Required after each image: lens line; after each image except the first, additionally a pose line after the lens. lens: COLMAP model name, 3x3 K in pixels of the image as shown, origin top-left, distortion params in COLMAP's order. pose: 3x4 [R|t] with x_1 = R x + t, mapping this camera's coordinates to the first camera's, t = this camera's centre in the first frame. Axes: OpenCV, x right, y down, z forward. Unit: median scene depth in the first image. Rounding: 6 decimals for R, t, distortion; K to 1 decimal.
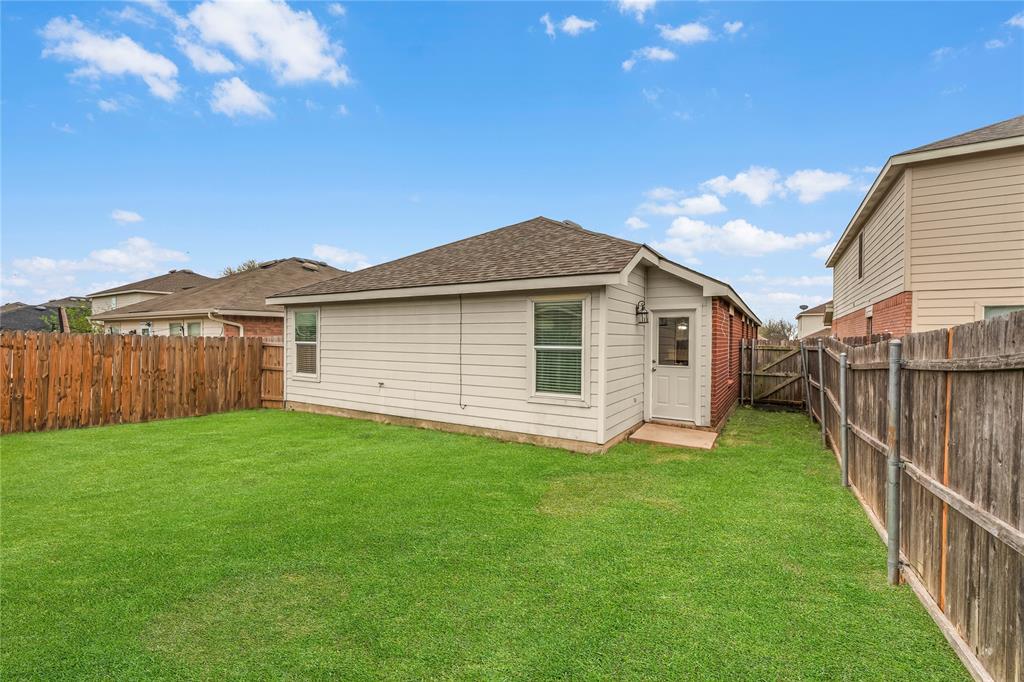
lens RADIAL K [[440.9, 0, 511.5], [0, 440.9, 341.7], [0, 0, 1]] dist [0.006741, -0.000417]
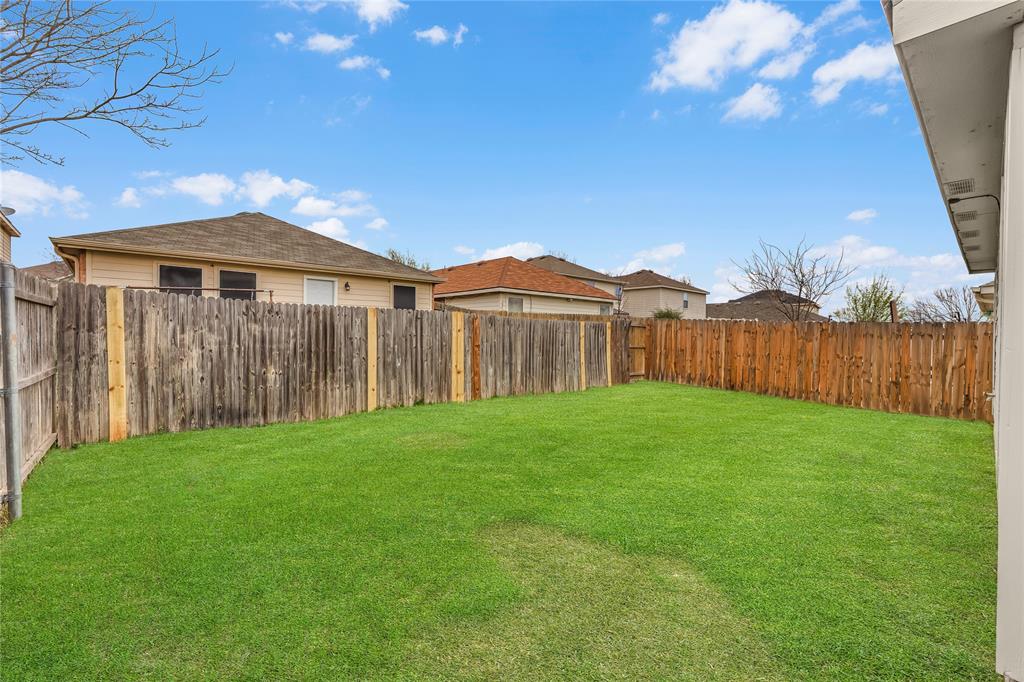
lens RADIAL K [[440.9, 0, 512.5], [0, 440.9, 338.0], [0, 0, 1]] dist [0.006741, -0.000417]
pose [[-0.285280, 0.011734, -0.958373, 0.375812], [-0.009004, 0.999848, 0.014922, 0.014135], [0.958402, 0.012886, -0.285131, 0.562207]]
